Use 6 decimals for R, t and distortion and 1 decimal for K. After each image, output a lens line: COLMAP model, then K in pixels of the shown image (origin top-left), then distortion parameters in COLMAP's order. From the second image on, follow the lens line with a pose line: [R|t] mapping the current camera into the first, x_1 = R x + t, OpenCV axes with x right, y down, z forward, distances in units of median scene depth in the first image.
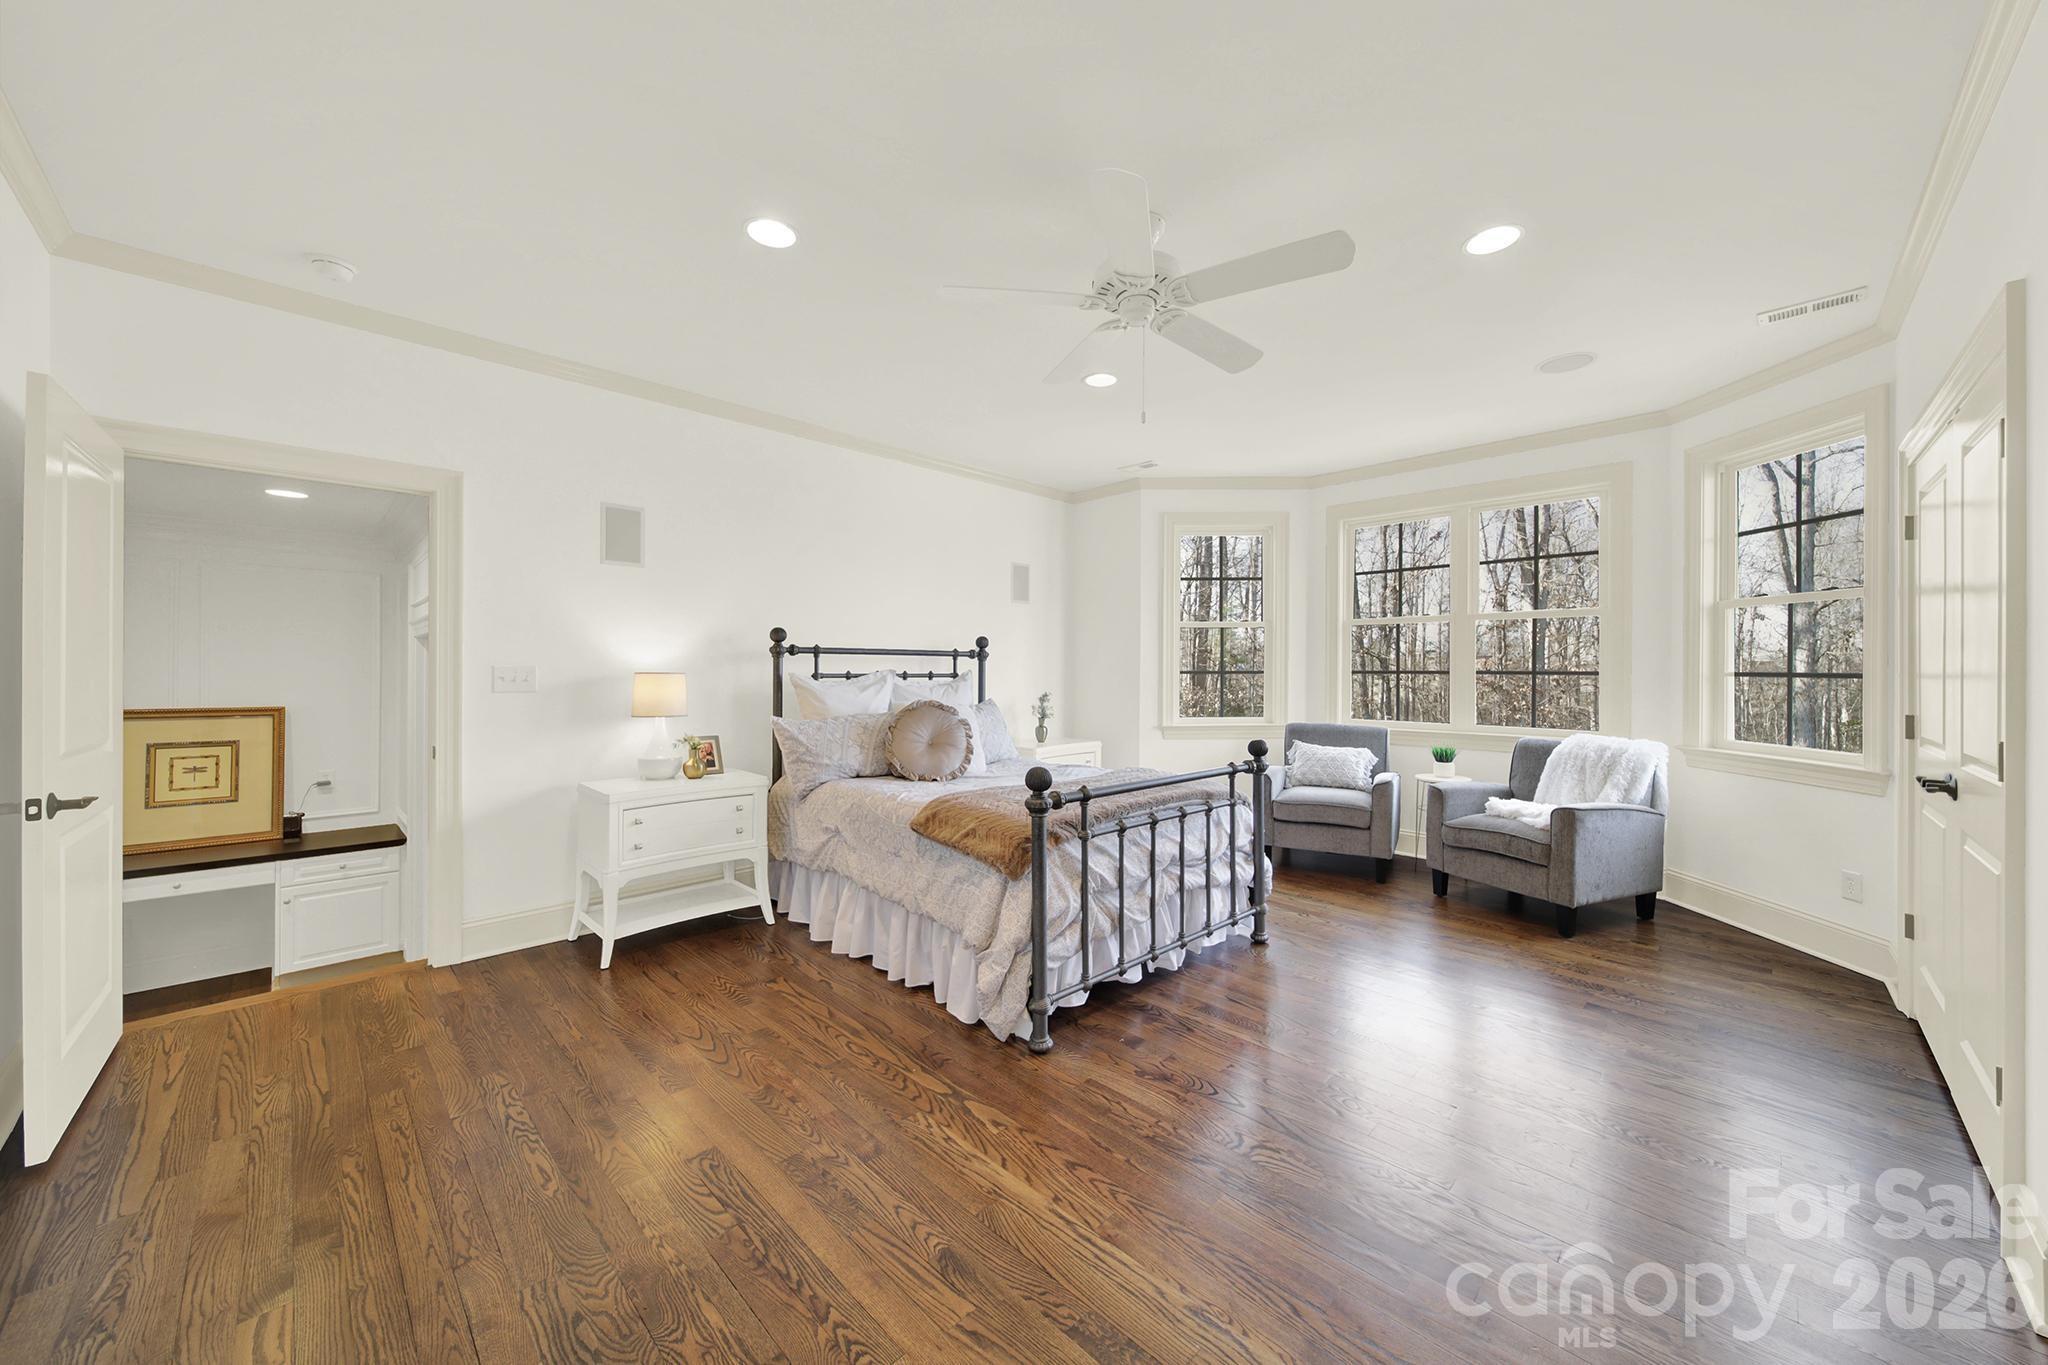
lens RADIAL K [[735.9, 0, 1023.1], [0, 735.9, 675.4], [0, 0, 1]] dist [0.001666, -0.000114]
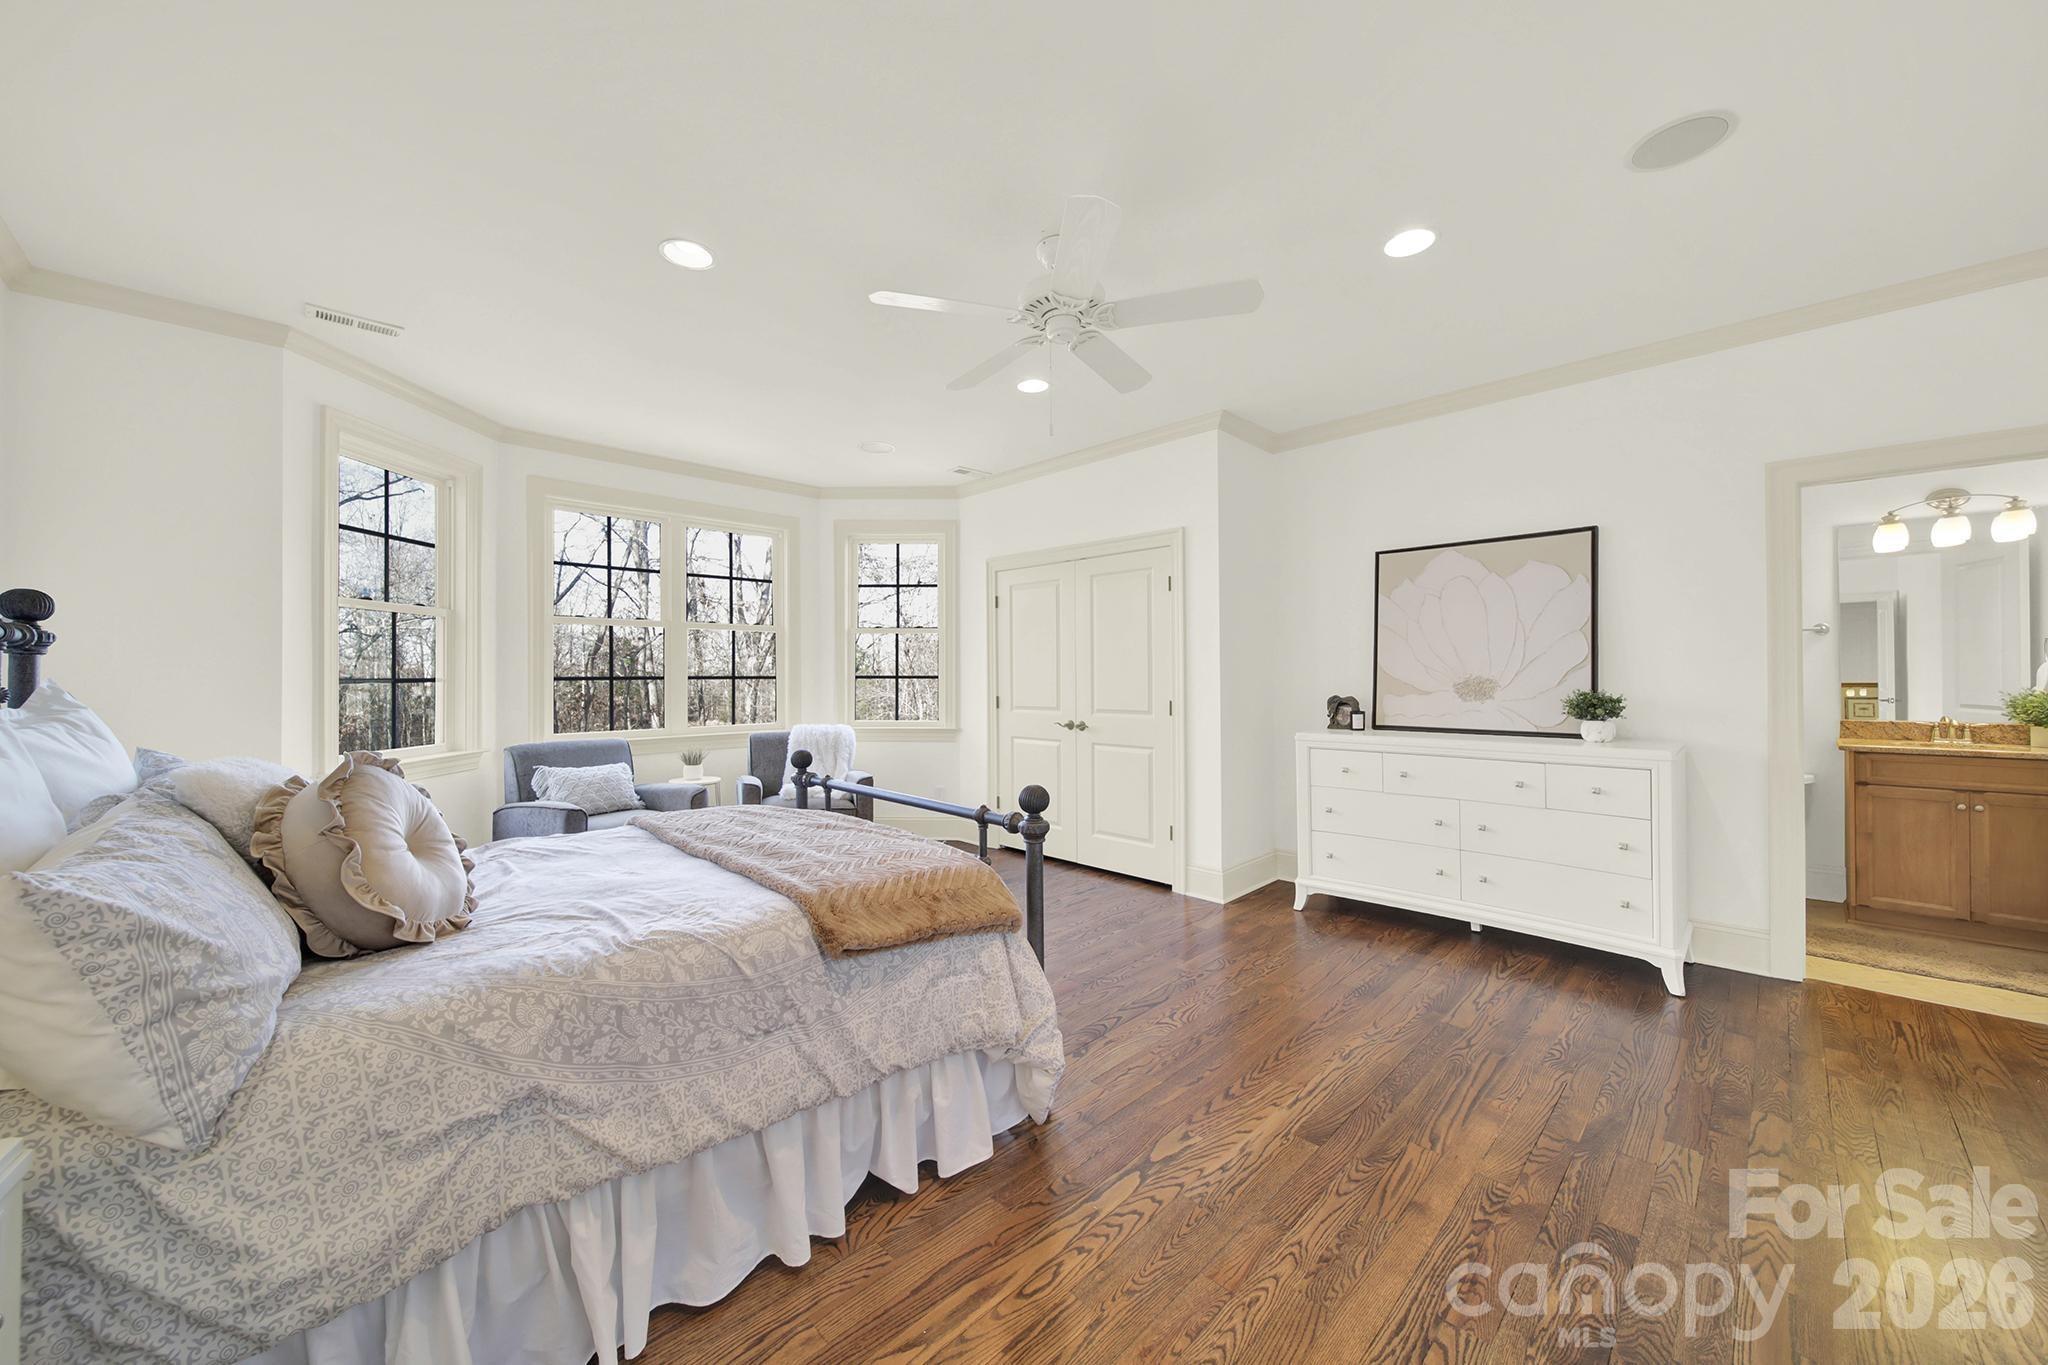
lens RADIAL K [[735.9, 0, 1023.3], [0, 735.9, 672.5], [0, 0, 1]] dist [0.001666, -0.000114]
pose [[0.015072, 0.001069, 0.999886, -0.985152], [0.010337, 0.999946, -0.001225, -0.010703], [-0.999833, 0.010354, 0.015060, 1.154084]]
